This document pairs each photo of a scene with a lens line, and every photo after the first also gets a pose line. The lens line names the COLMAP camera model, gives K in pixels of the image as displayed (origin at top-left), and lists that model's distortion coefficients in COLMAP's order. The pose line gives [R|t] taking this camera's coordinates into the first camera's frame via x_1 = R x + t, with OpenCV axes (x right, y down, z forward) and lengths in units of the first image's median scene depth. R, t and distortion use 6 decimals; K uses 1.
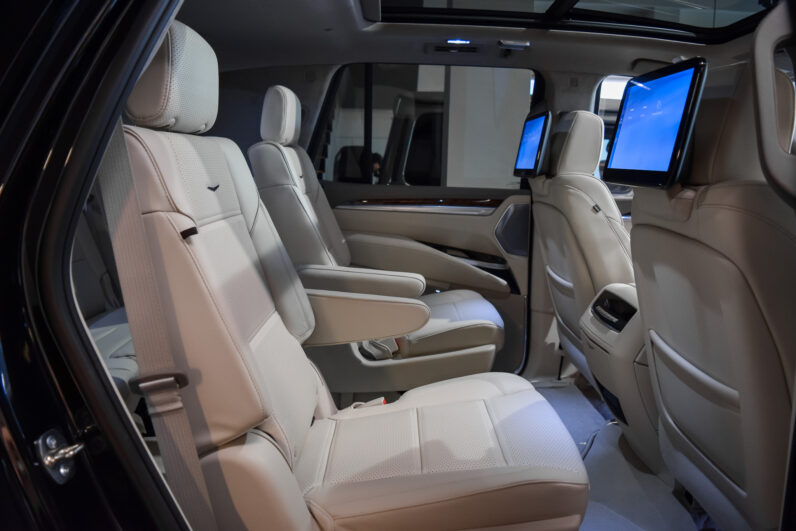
lens RADIAL K [[621.9, 0, 396.9], [0, 621.9, 267.5], [0, 0, 1]] dist [-0.095136, 0.022771]
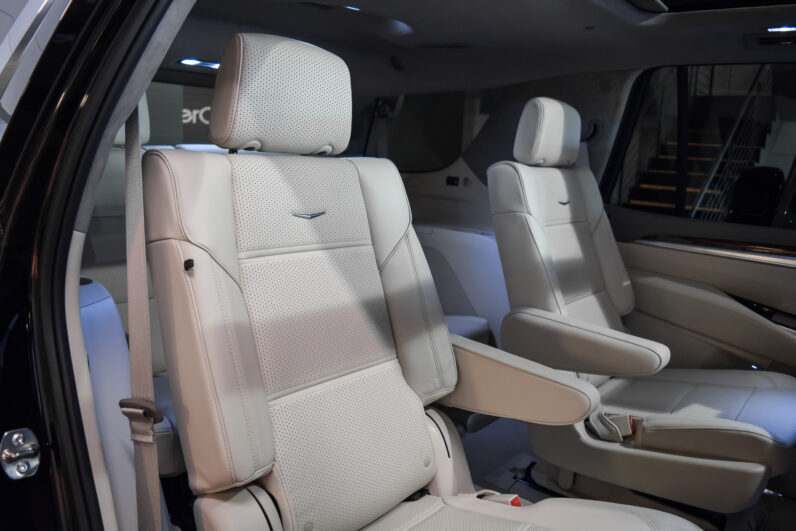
lens RADIAL K [[621.9, 0, 399.0], [0, 621.9, 263.0], [0, 0, 1]] dist [-0.095136, 0.022771]
pose [[0.766861, 0.121611, -0.630186, 0.245310], [-0.137303, 0.990238, 0.024012, -0.060974], [0.626954, 0.068112, 0.776073, 0.227765]]
